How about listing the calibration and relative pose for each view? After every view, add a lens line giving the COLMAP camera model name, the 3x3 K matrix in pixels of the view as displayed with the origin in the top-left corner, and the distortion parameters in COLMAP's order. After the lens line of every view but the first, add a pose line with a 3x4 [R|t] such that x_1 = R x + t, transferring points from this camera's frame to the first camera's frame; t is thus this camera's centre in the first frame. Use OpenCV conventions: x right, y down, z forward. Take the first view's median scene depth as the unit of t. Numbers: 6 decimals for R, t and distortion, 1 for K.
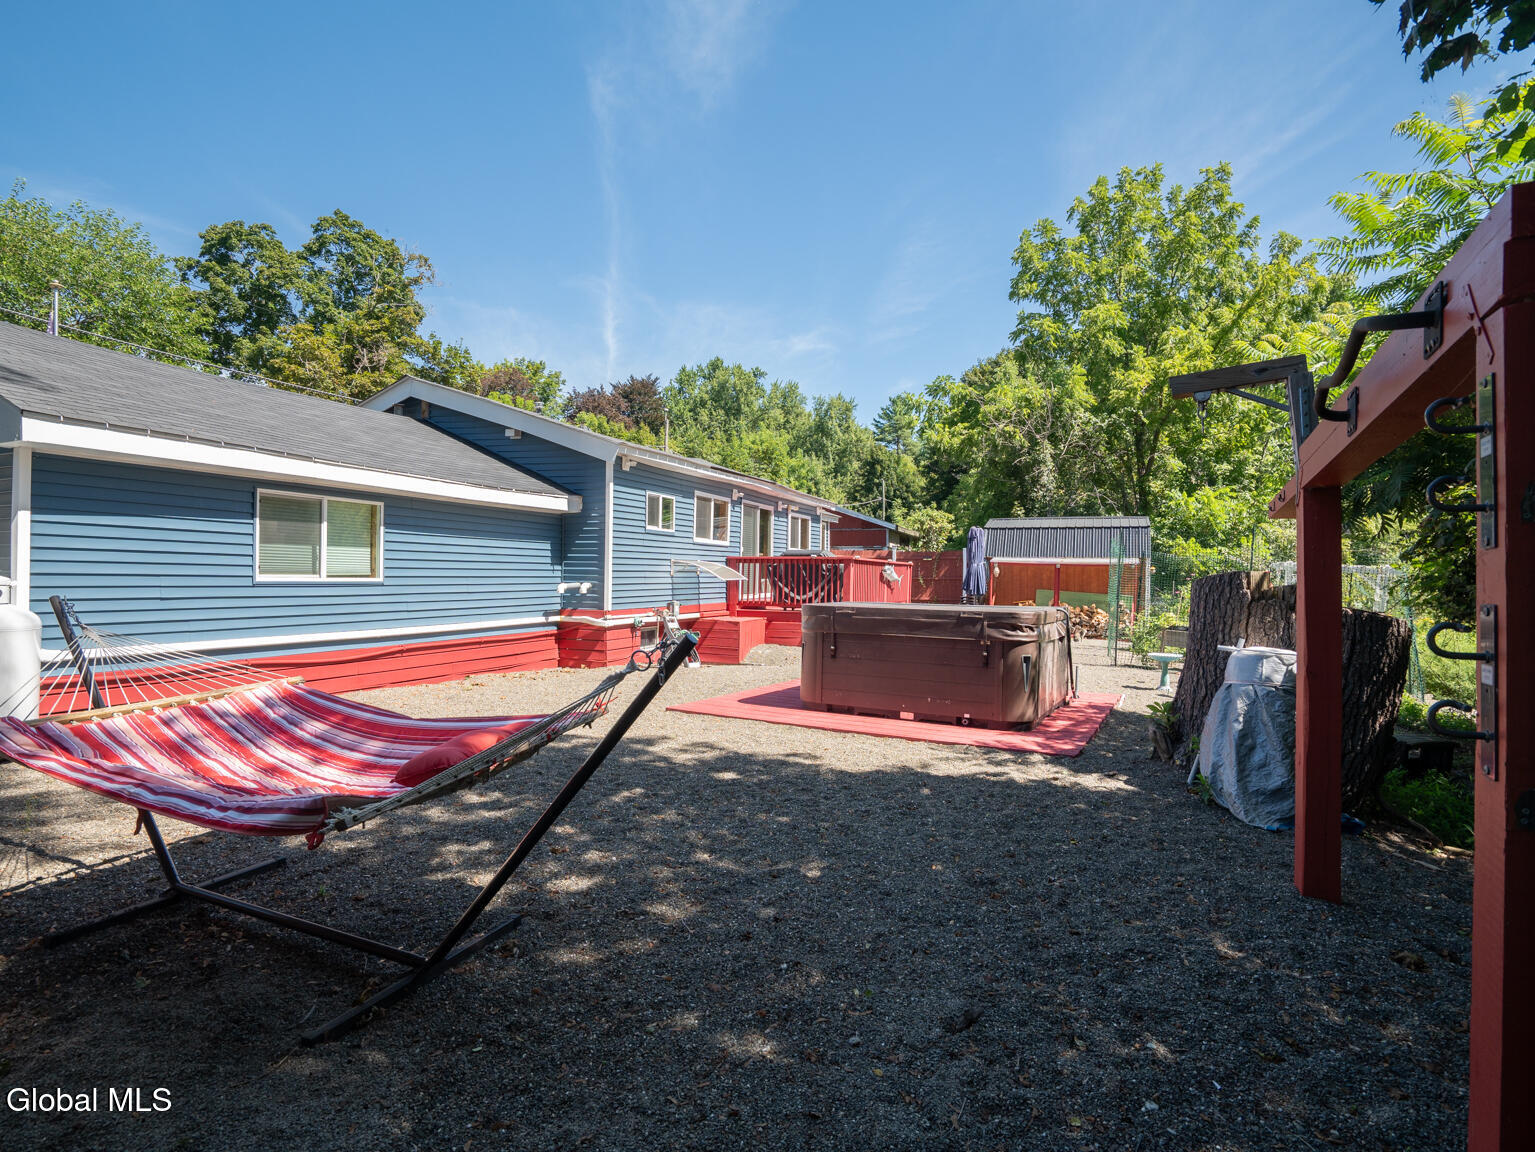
lens RADIAL K [[735.1, 0, 767.5], [0, 735.1, 576.0], [0, 0, 1]] dist [-0.036829, 0.000382]
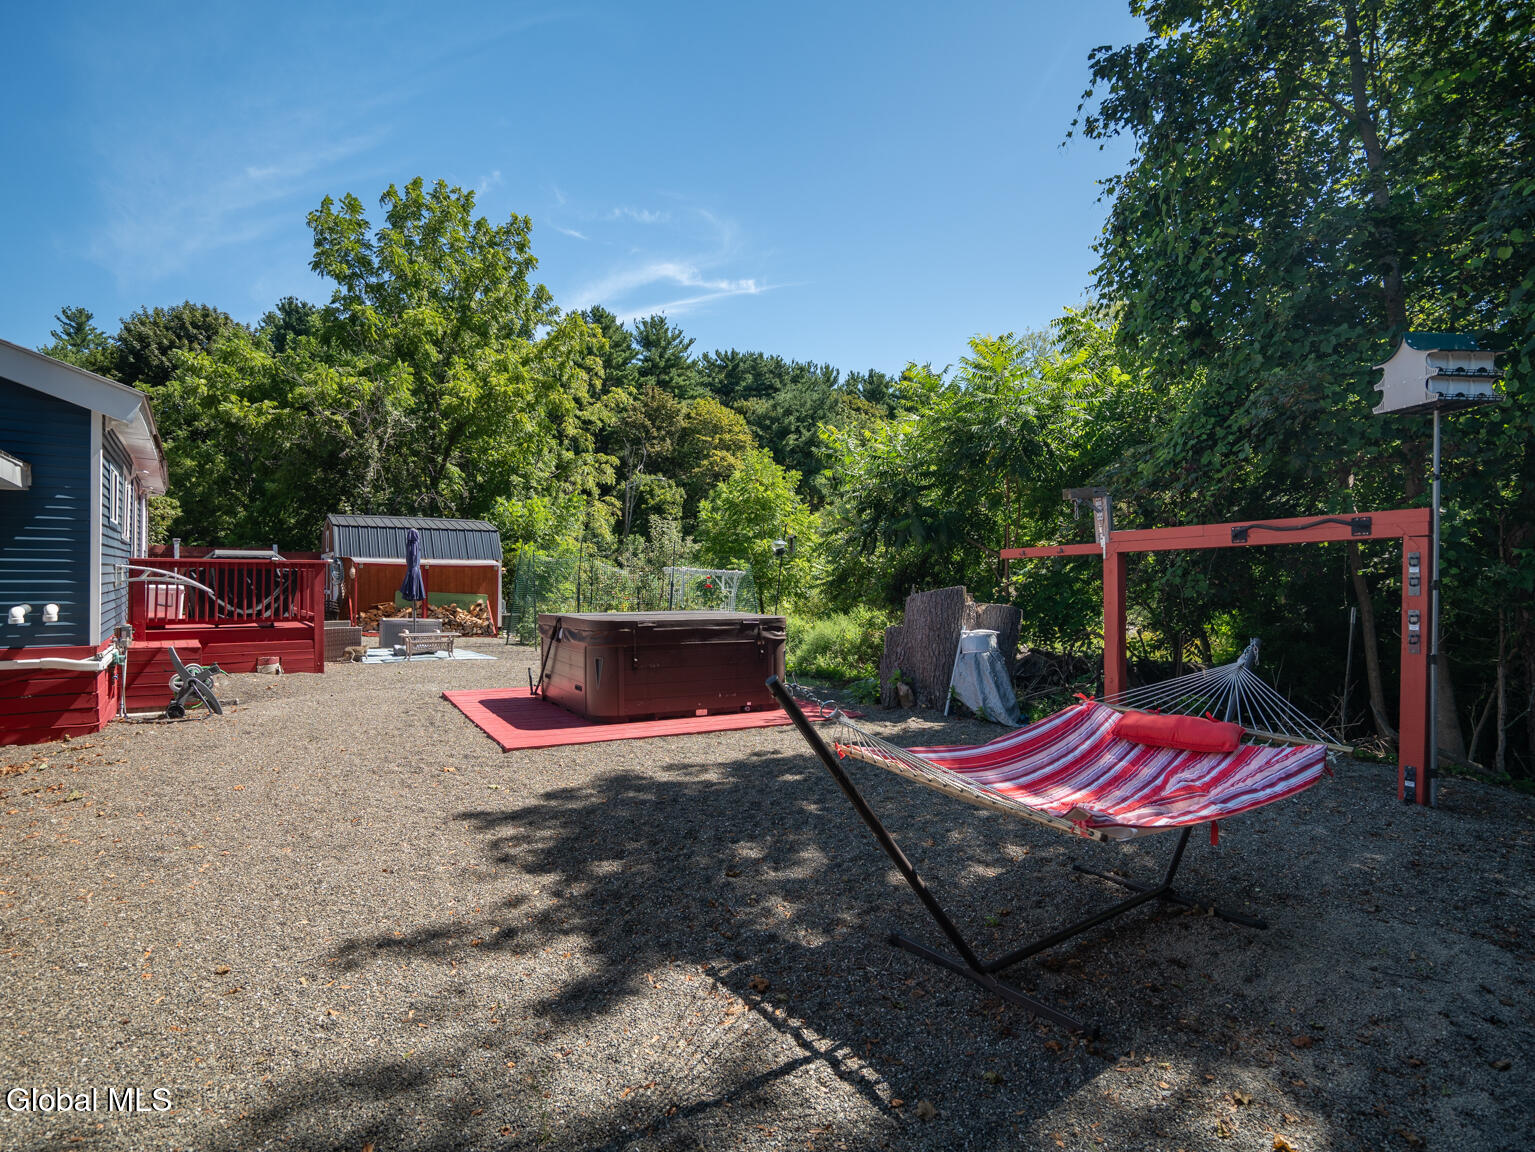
lens RADIAL K [[712.1, 0, 767.5], [0, 712.1, 576.0], [0, 0, 1]] dist [-0.010178, -0.000085]
pose [[0.592916, -0.006028, 0.805242, -0.367659], [0.003602, 0.999982, 0.004833, -0.015632], [-0.805256, 0.000035, 0.592927, 0.148788]]
